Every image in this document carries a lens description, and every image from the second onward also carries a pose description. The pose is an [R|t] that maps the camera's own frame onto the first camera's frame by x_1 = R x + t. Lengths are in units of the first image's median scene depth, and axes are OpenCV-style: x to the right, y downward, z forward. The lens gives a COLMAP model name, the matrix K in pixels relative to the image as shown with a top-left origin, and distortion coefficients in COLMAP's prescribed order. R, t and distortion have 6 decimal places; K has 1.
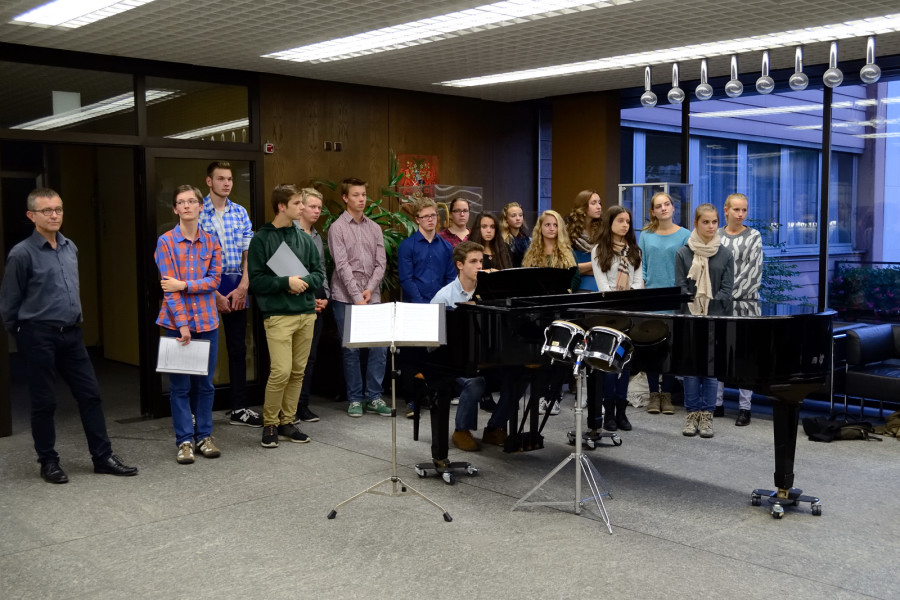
lens RADIAL K [[964.4, 0, 458.0], [0, 964.4, 297.7], [0, 0, 1]] dist [-0.002356, 0.000000]
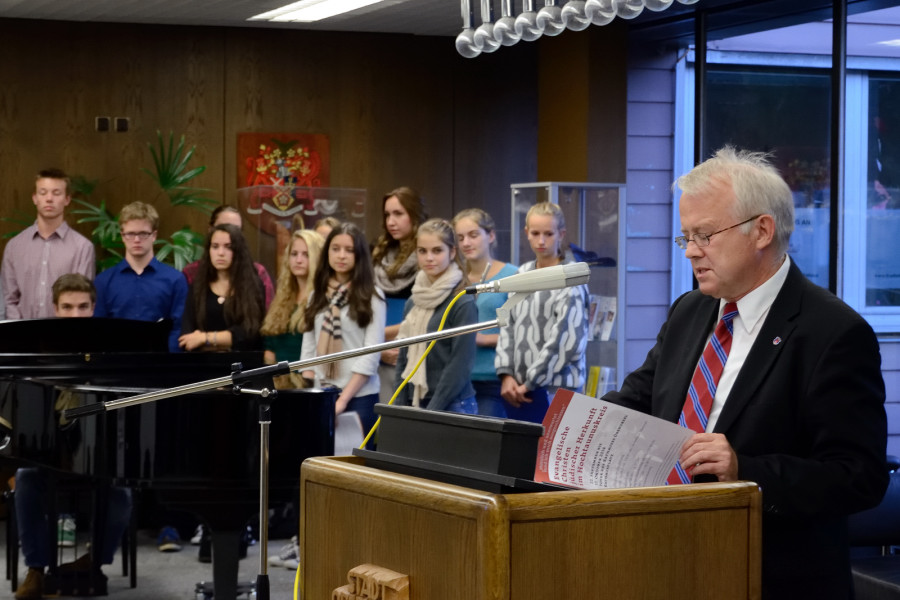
lens RADIAL K [[2148.3, 0, 446.6], [0, 2148.3, 299.0], [0, 0, 1]] dist [-0.044974, 0.000000]
pose [[0.918507, 0.024309, -0.394658, 0.747100], [-0.043357, 0.998282, -0.039418, 0.001522], [0.393021, 0.053316, 0.917982, -0.220396]]
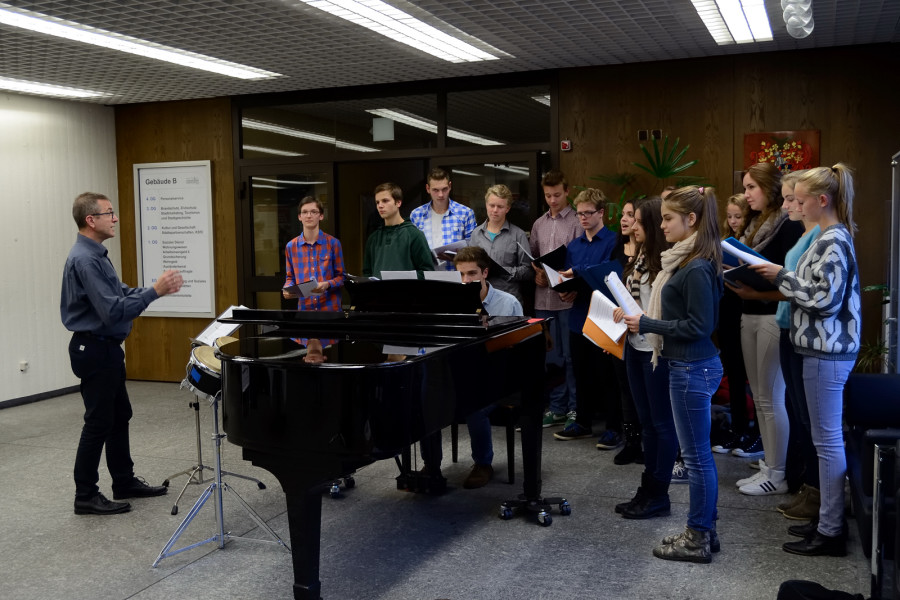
lens RADIAL K [[947.9, 0, 449.0], [0, 947.9, 306.5], [0, 0, 1]] dist [-0.025591, 0.000000]
pose [[0.427152, 0.074029, -0.901144, 0.709820], [-0.048136, 0.997091, 0.059094, -0.050682], [0.902898, 0.018135, 0.429473, 0.556517]]
